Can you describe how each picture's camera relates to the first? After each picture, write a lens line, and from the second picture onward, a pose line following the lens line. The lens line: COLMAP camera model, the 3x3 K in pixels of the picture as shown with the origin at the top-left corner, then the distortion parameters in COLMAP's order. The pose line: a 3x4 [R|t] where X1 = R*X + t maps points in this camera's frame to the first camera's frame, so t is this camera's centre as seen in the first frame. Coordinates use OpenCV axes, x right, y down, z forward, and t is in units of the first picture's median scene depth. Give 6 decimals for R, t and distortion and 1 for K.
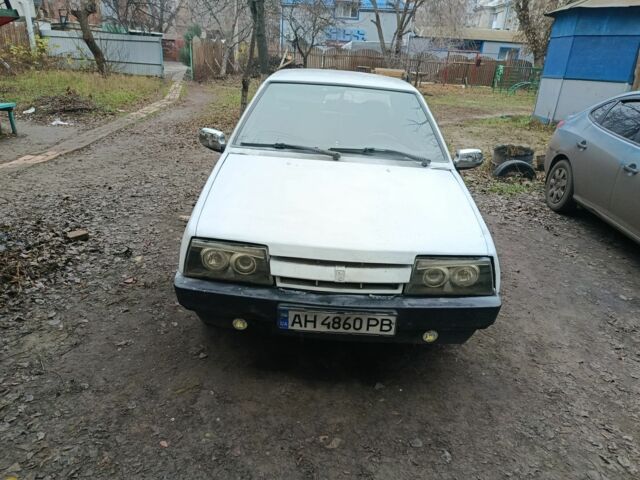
lens RADIAL K [[447.3, 0, 320.0], [0, 447.3, 240.0], [0, 0, 1]] dist [0.000865, -0.001288]
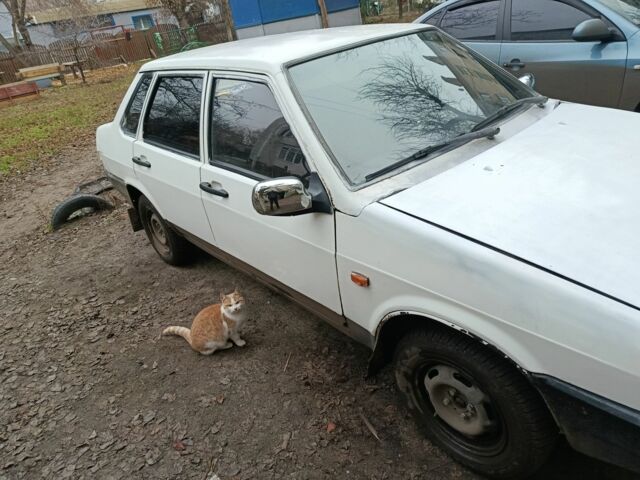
lens RADIAL K [[447.3, 0, 320.0], [0, 447.3, 240.0], [0, 0, 1]] dist [0.000865, -0.001288]
pose [[0.702437, -0.468526, 0.535786, -0.146665], [0.440070, 0.877539, 0.190428, -0.074846], [-0.559393, 0.102020, 0.822600, 0.160748]]
